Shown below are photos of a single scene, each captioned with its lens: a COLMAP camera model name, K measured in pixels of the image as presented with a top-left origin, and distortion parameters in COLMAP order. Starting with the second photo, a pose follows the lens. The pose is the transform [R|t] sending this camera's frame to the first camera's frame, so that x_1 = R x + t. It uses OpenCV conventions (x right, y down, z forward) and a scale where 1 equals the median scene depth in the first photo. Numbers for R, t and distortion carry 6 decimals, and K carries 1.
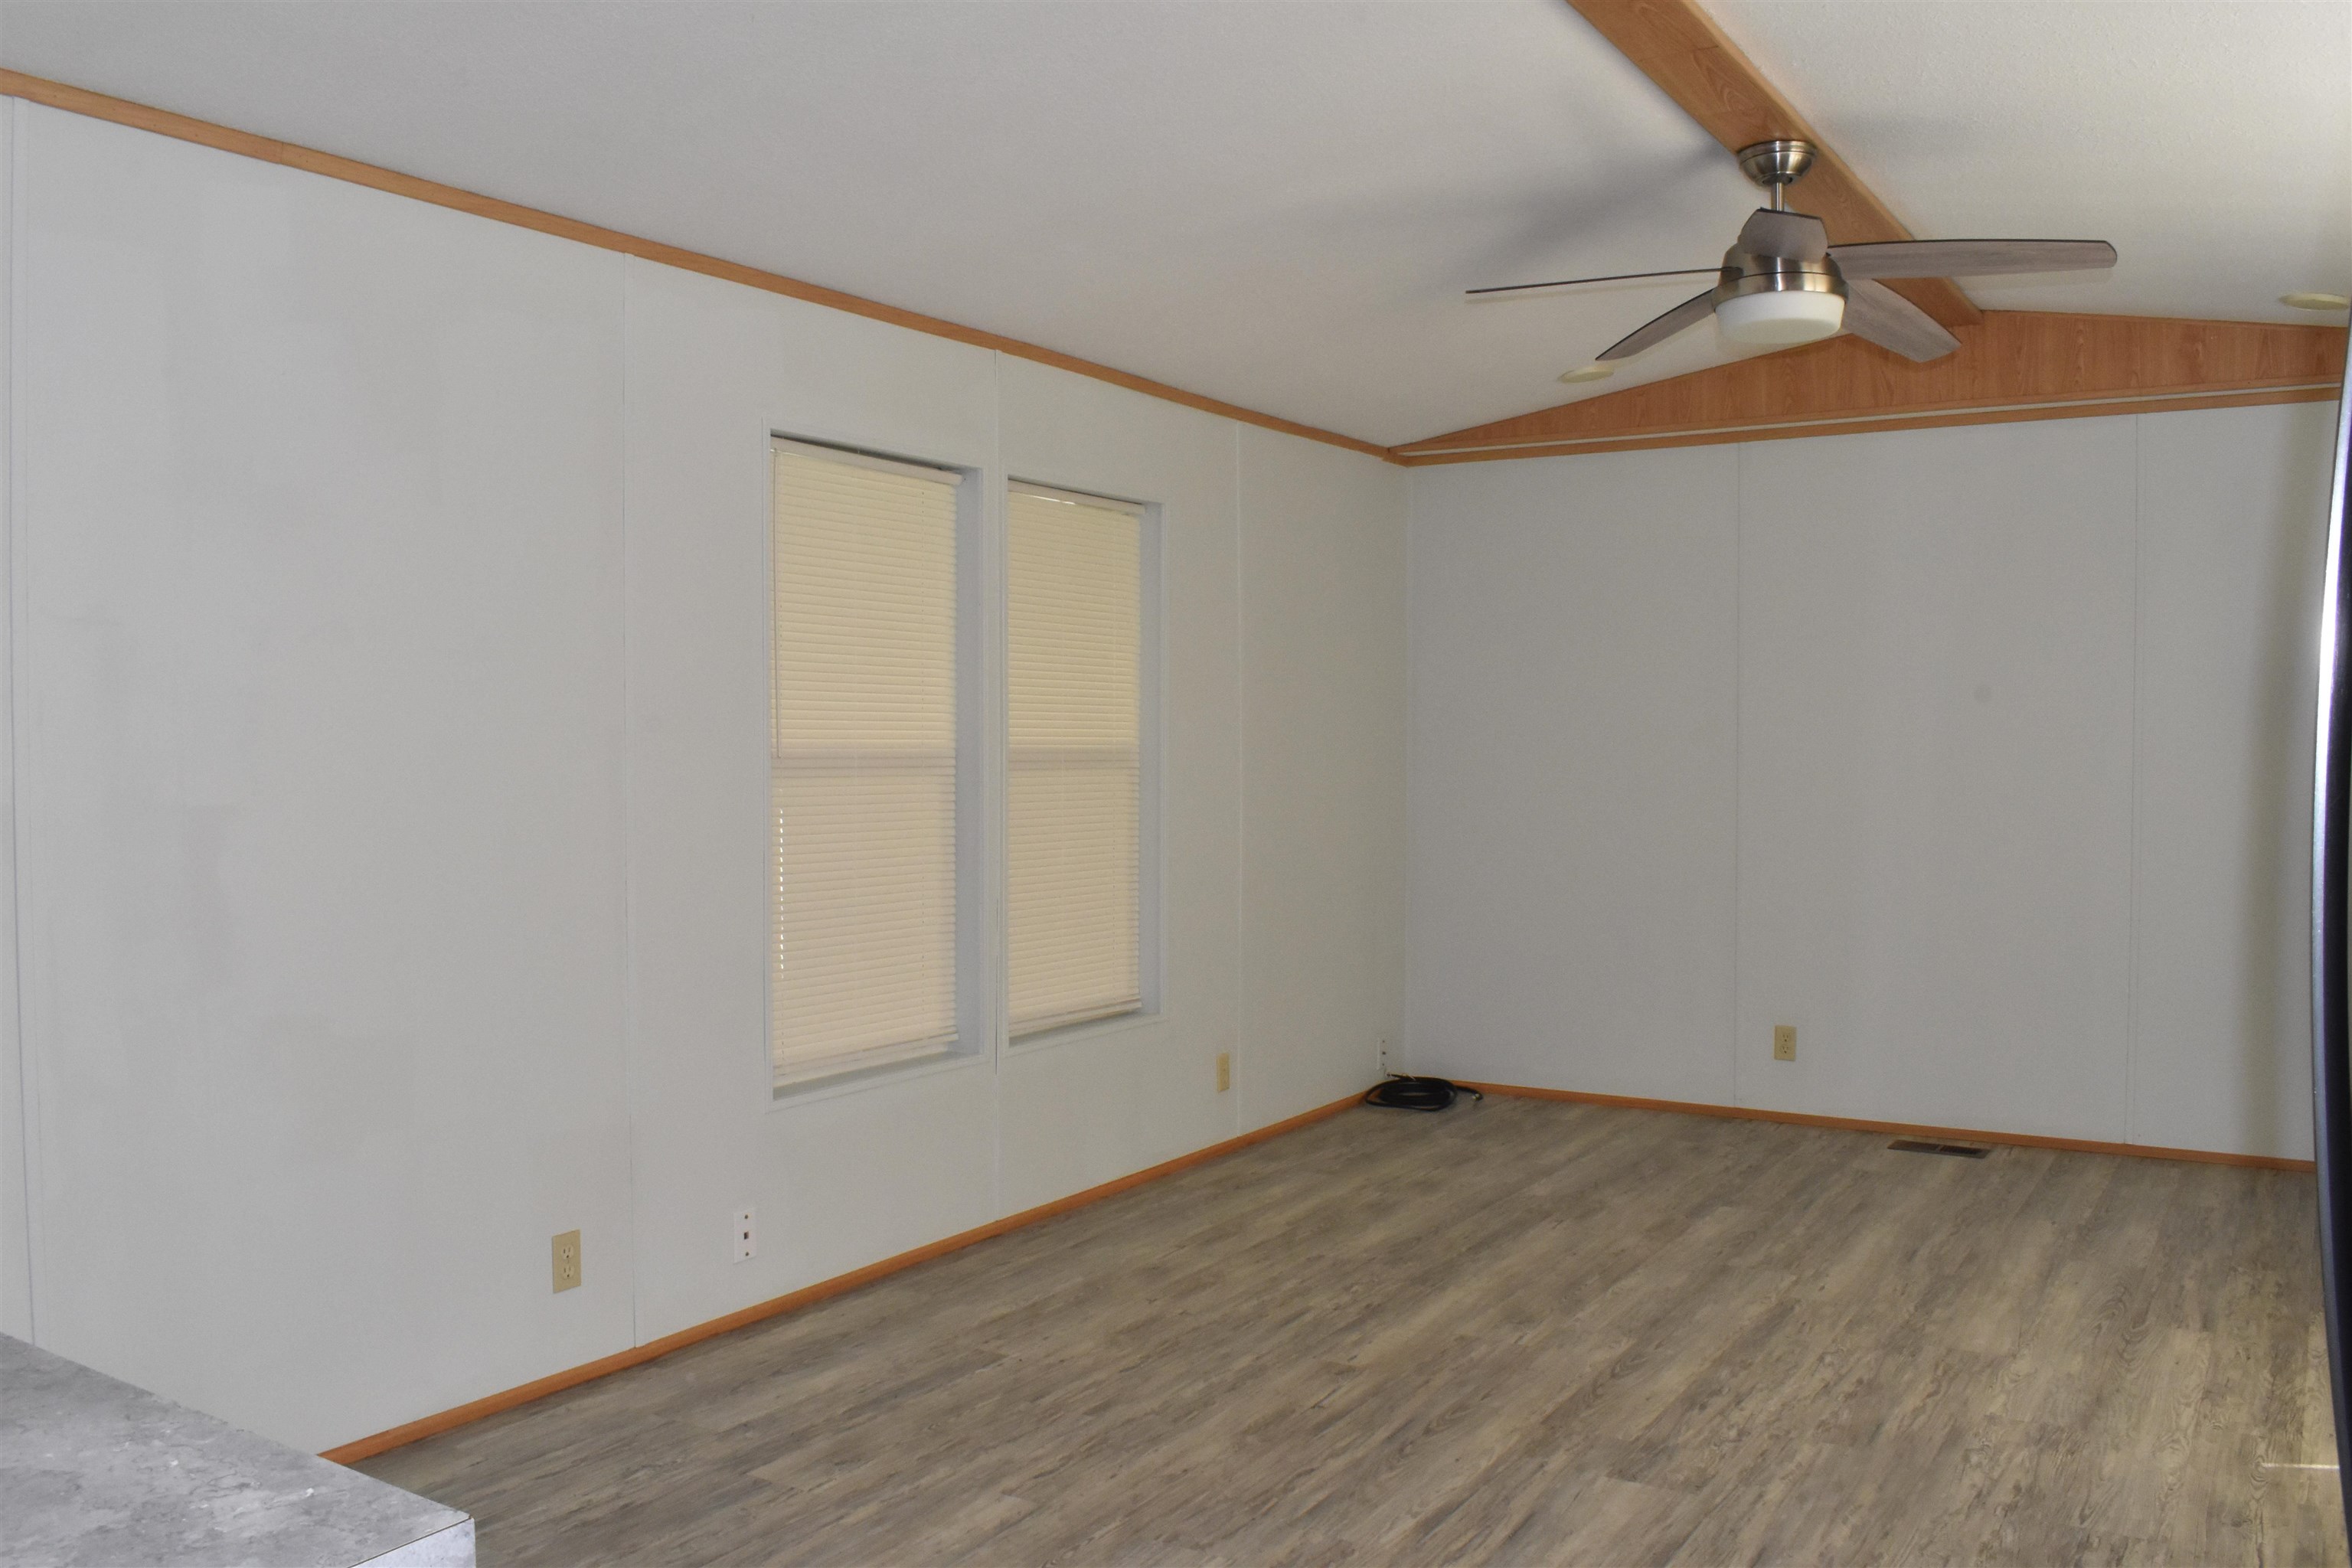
lens RADIAL K [[1869.0, 0, 1175.3], [0, 1869.0, 875.7], [0, 0, 1]] dist [-0.046749, 0.003030]
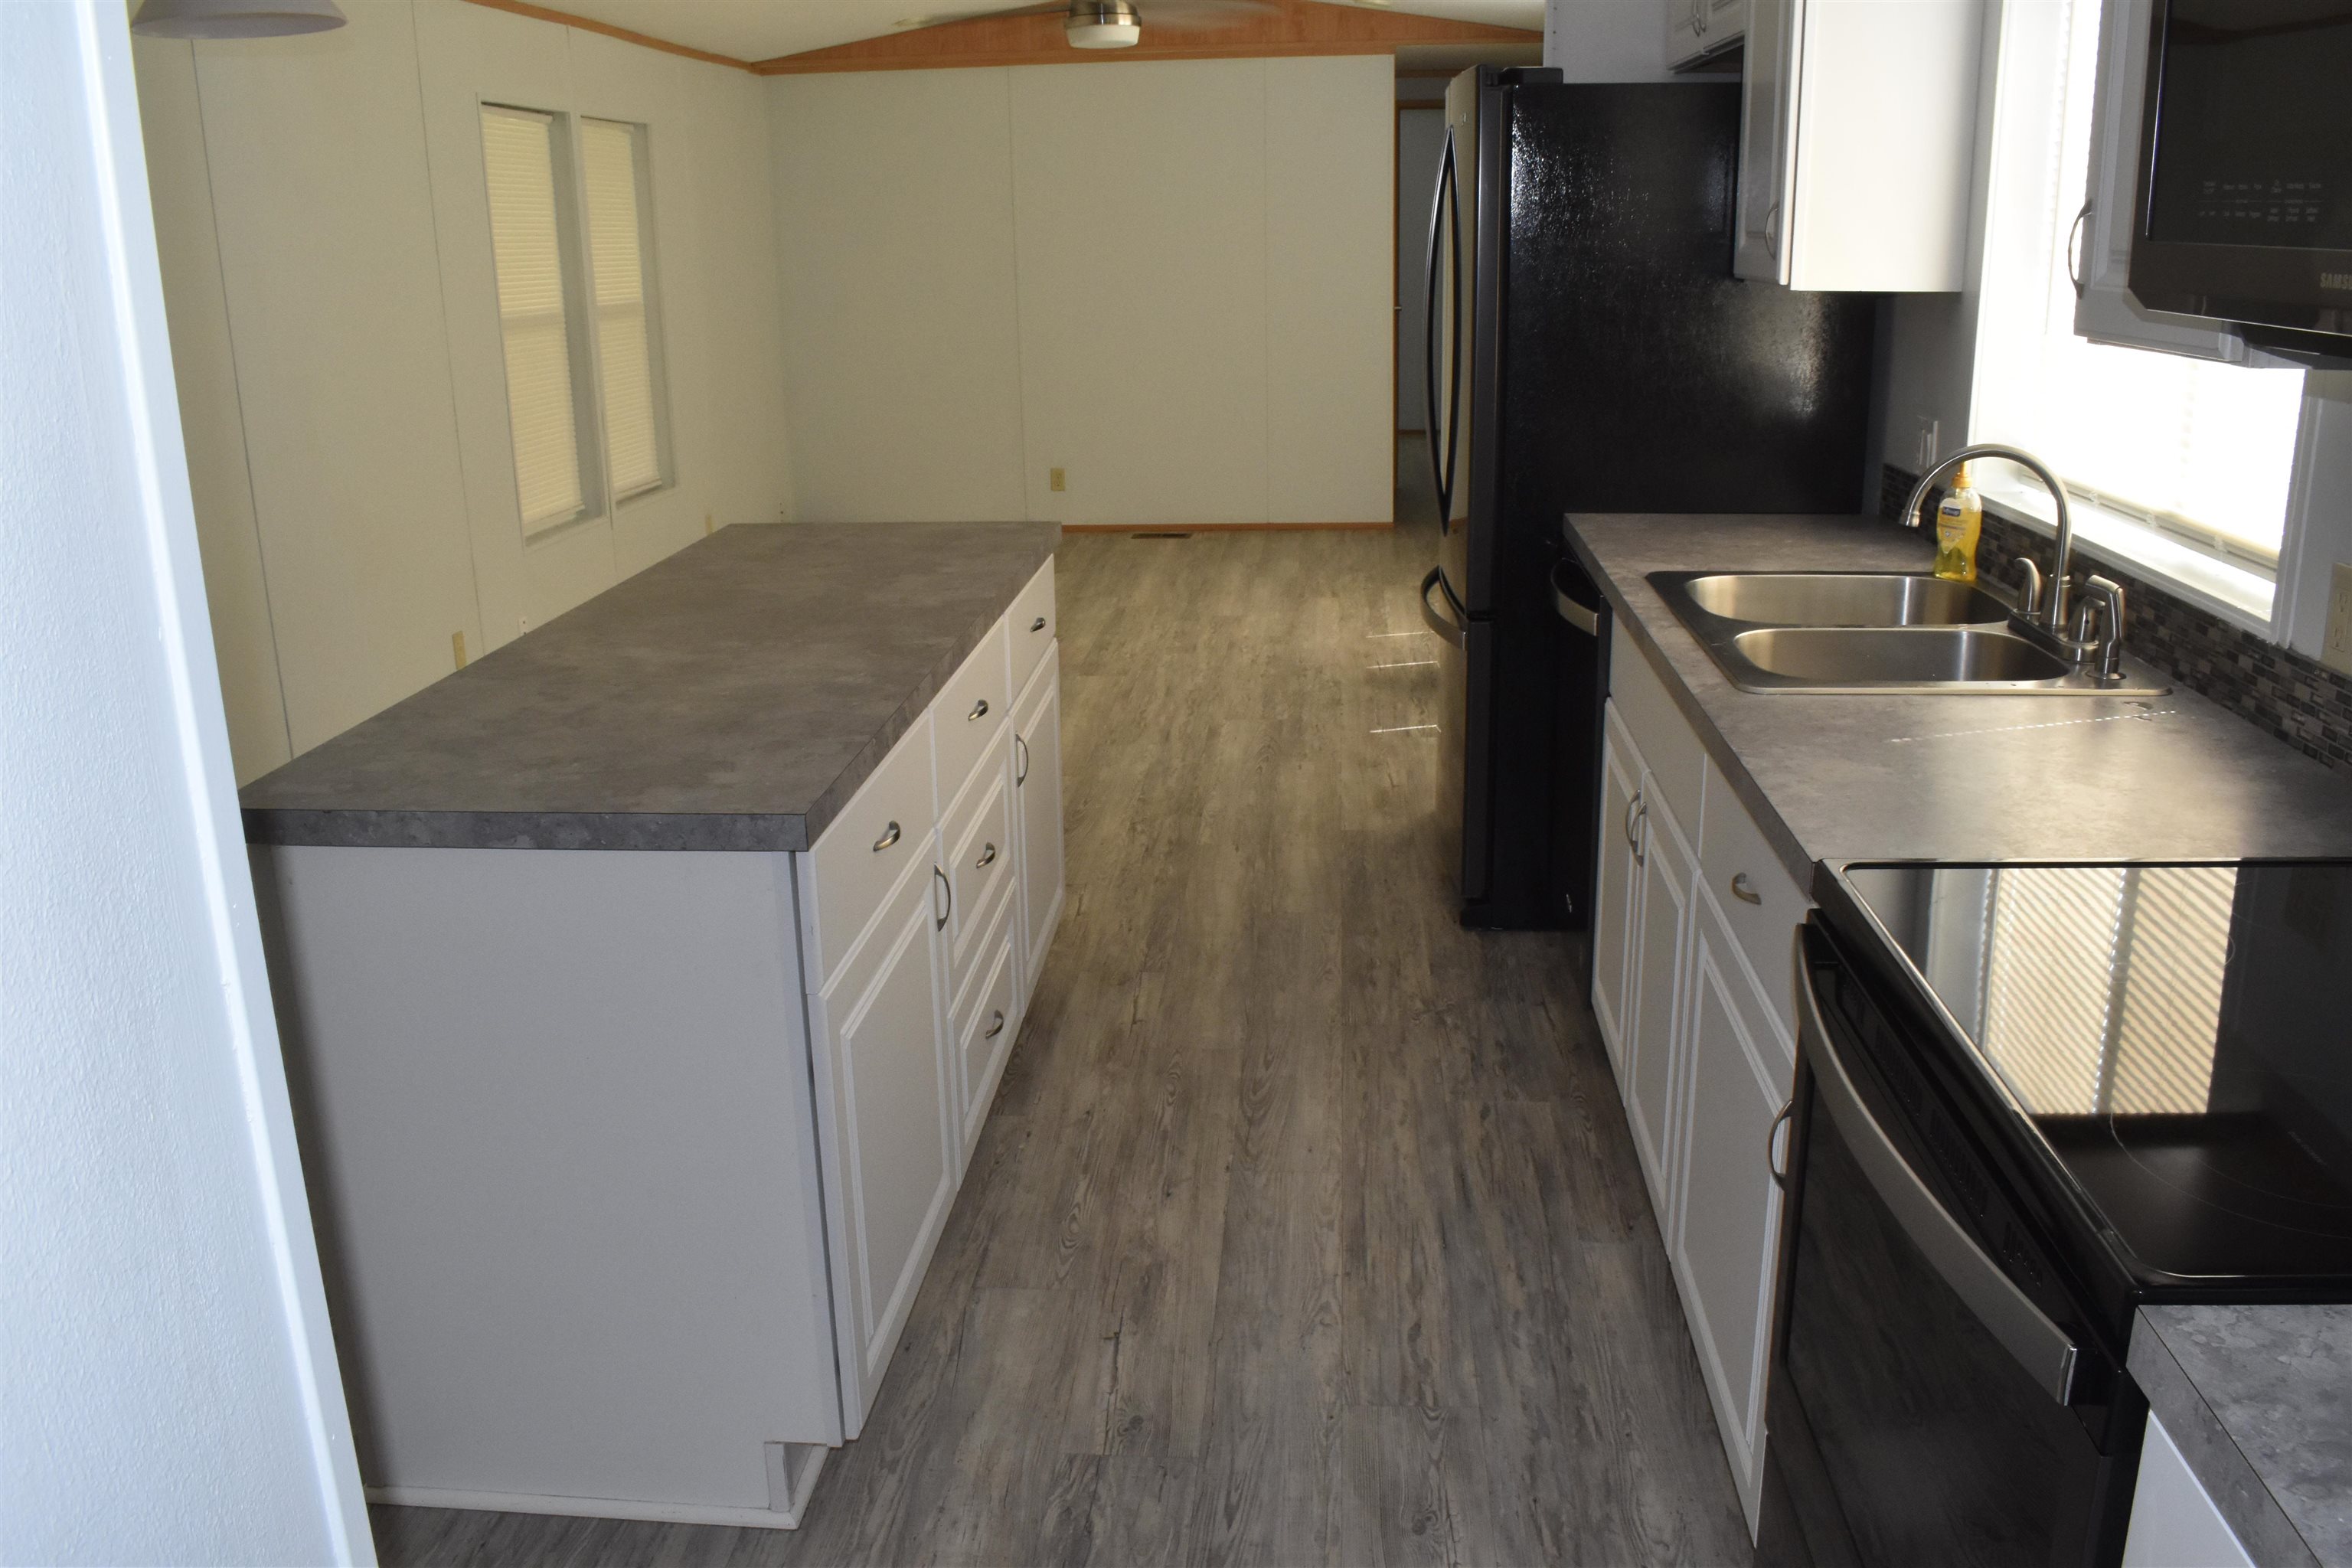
lens RADIAL K [[1886.6, 0, 1176.0], [0, 1886.6, 784.0], [0, 0, 1]] dist [-0.139578, 0.000337]
pose [[0.887316, -0.153868, 0.434736, -0.379342], [0.062637, 0.974172, 0.216947, 0.012732], [-0.456888, -0.165270, 0.874036, -0.534450]]
